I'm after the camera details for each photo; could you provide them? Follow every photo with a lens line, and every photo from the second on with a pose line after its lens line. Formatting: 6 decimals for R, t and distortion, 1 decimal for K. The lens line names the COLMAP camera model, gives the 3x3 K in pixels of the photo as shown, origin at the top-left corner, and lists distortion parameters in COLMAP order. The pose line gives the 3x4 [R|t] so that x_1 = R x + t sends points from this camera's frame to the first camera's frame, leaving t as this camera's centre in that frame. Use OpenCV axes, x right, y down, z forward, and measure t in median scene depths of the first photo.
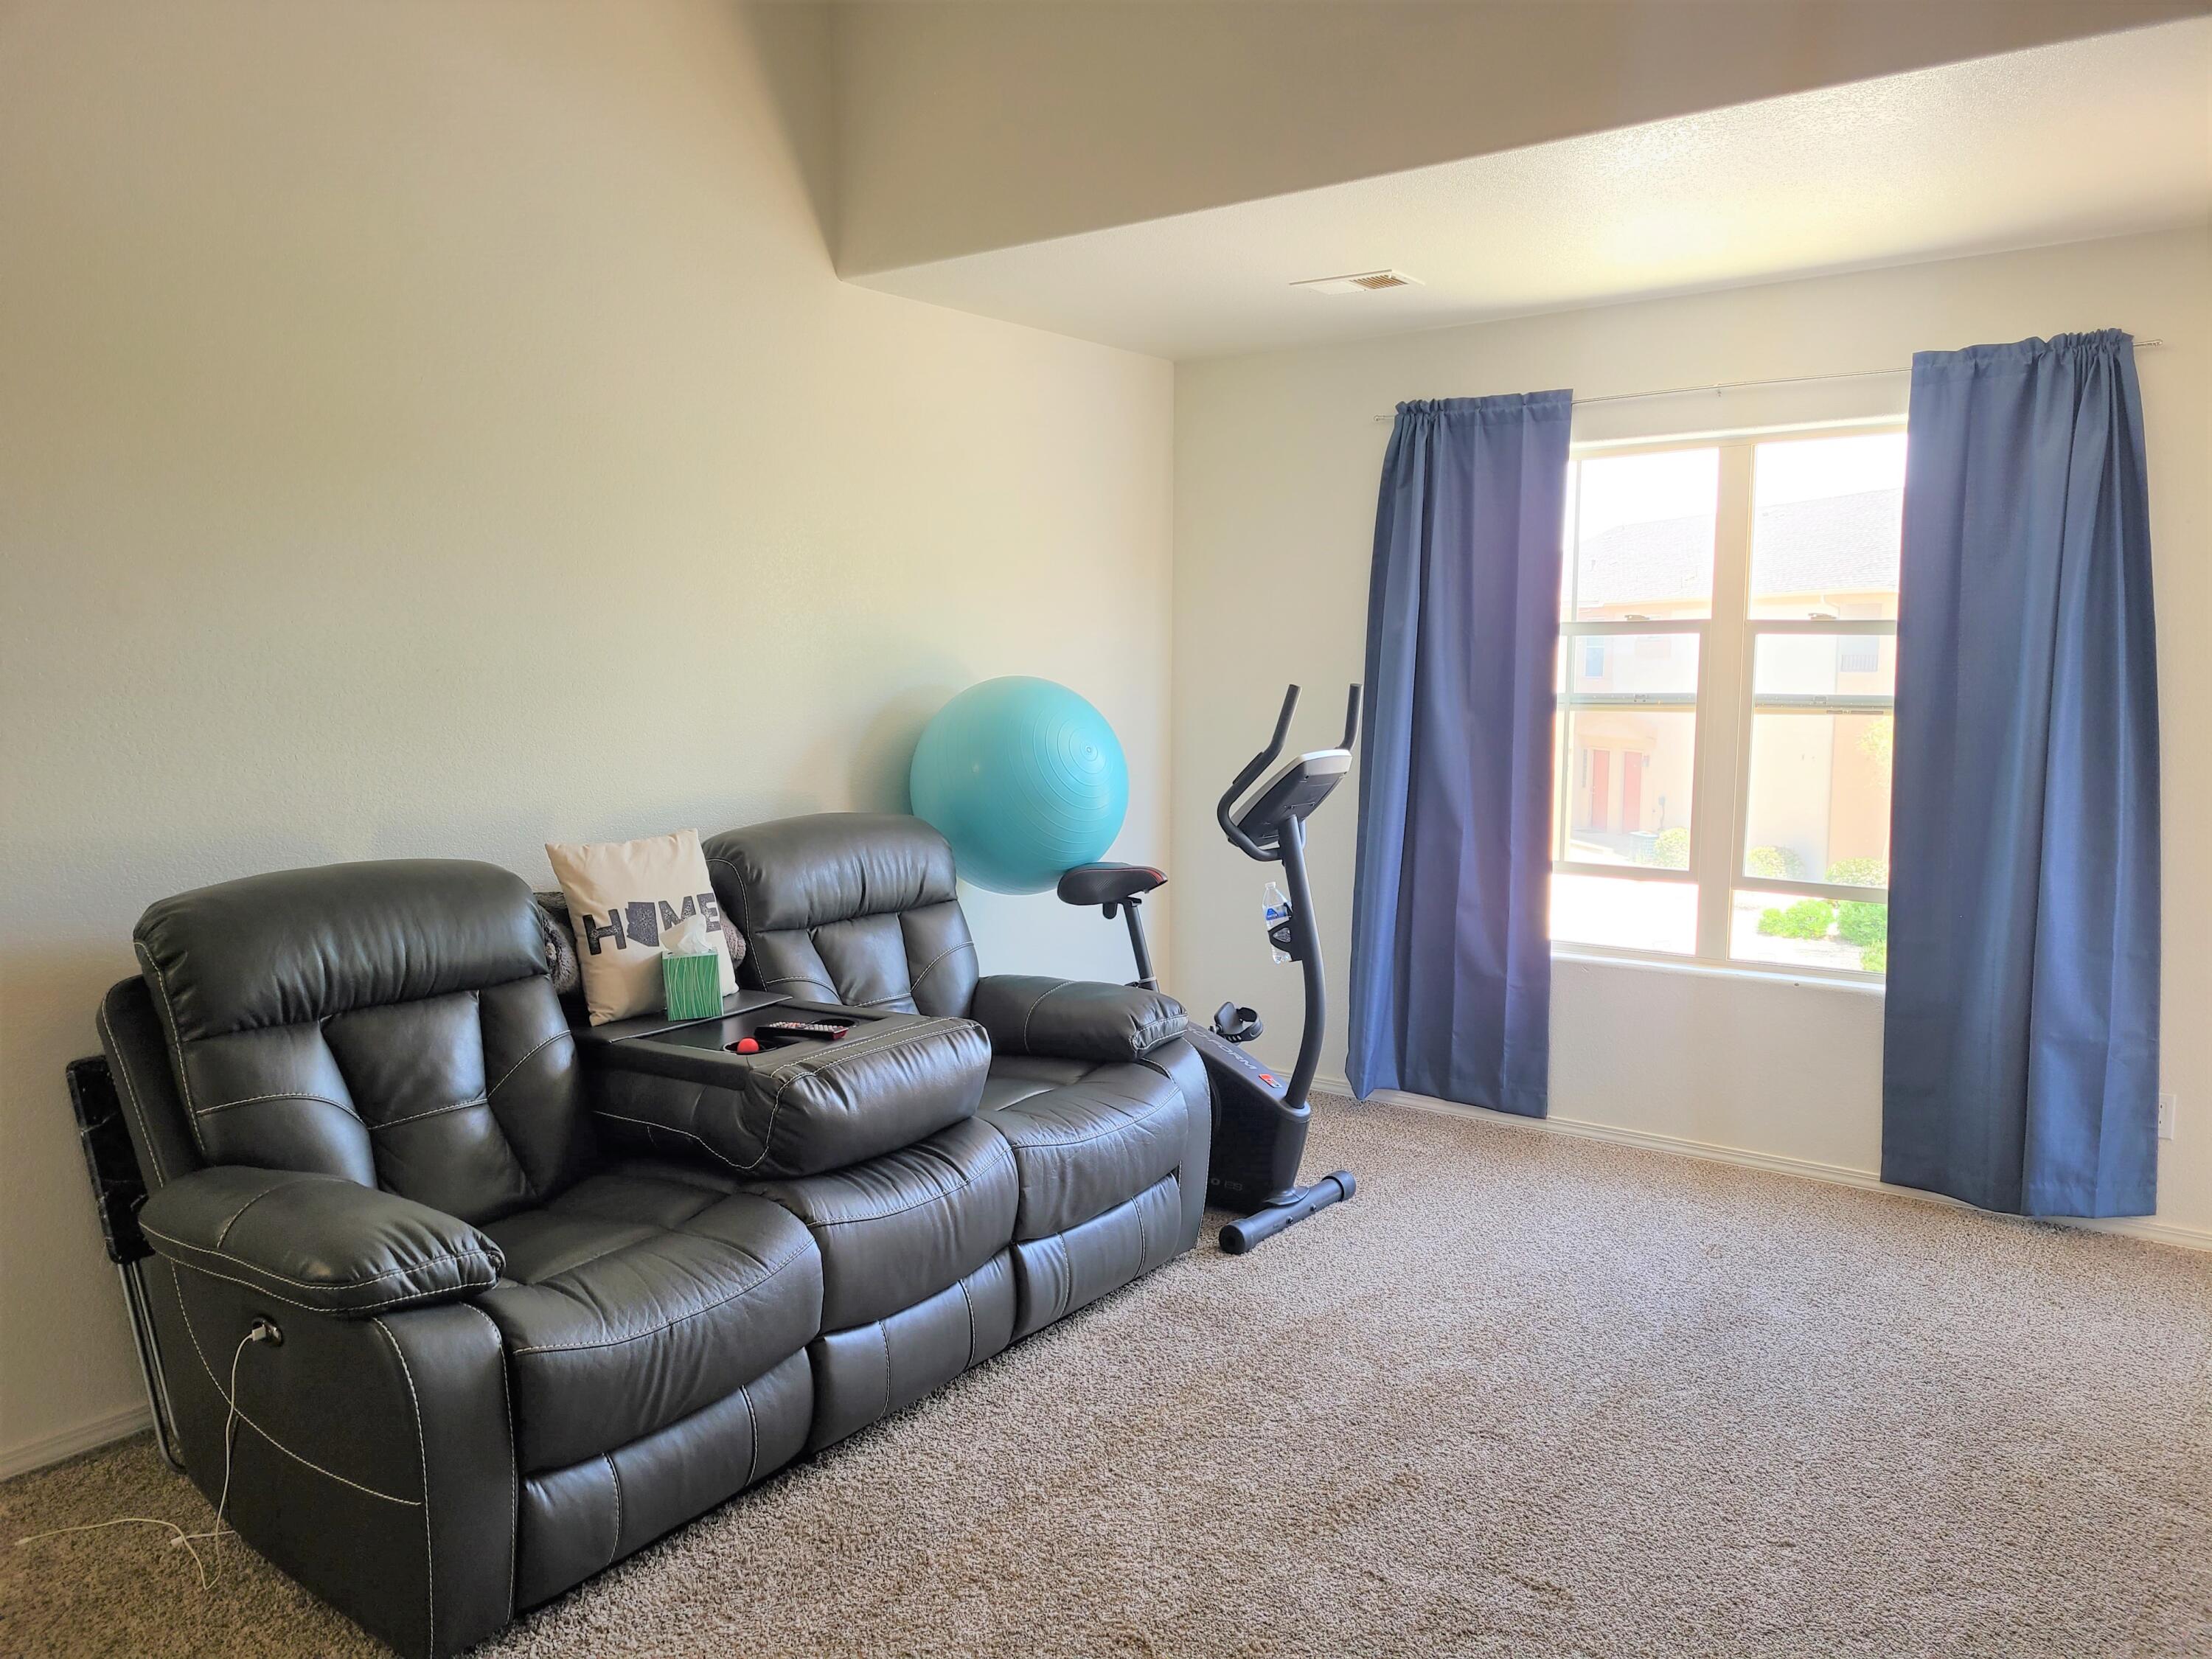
lens RADIAL K [[1653.2, 0, 1085.9], [0, 1653.2, 861.7], [0, 0, 1]] dist [0.050285, -0.035196]
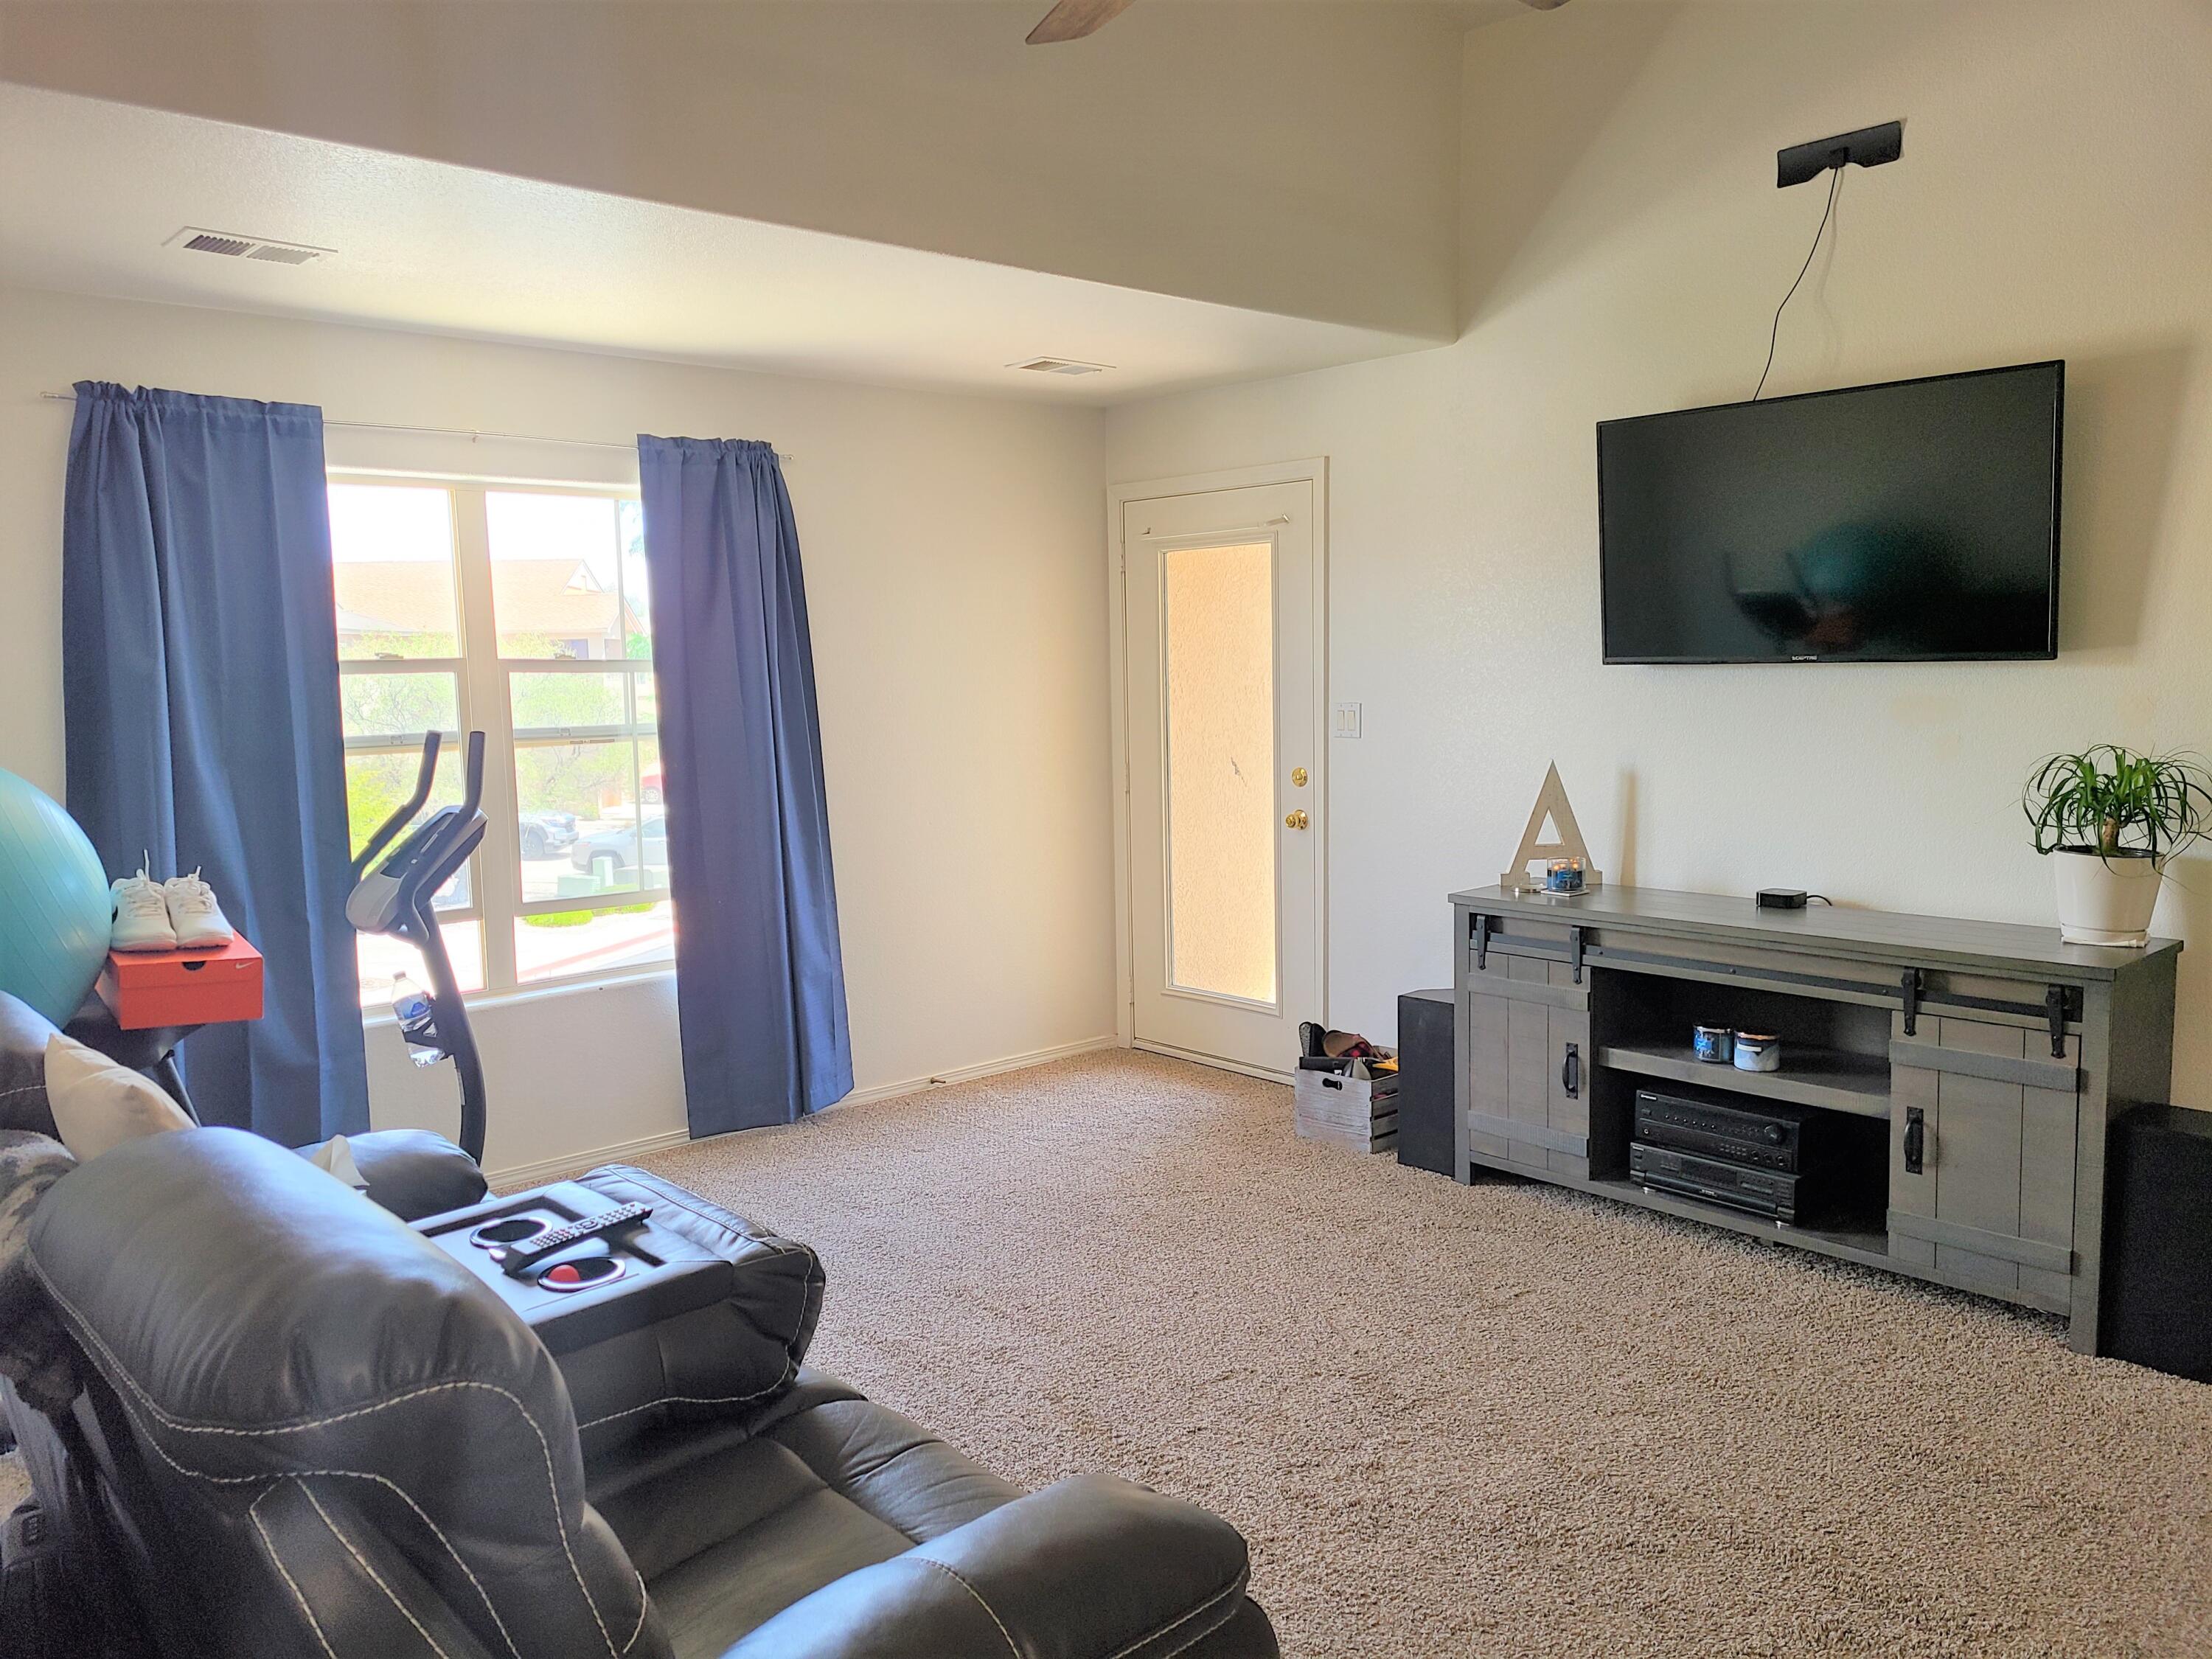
lens RADIAL K [[1653.2, 0, 1085.9], [0, 1653.2, 861.7], [0, 0, 1]] dist [0.050285, -0.035196]
pose [[0.202576, -0.118443, 0.972077, -0.560190], [0.144231, 0.985441, 0.090014, -0.060730], [-0.968587, 0.121969, 0.216709, 0.434050]]
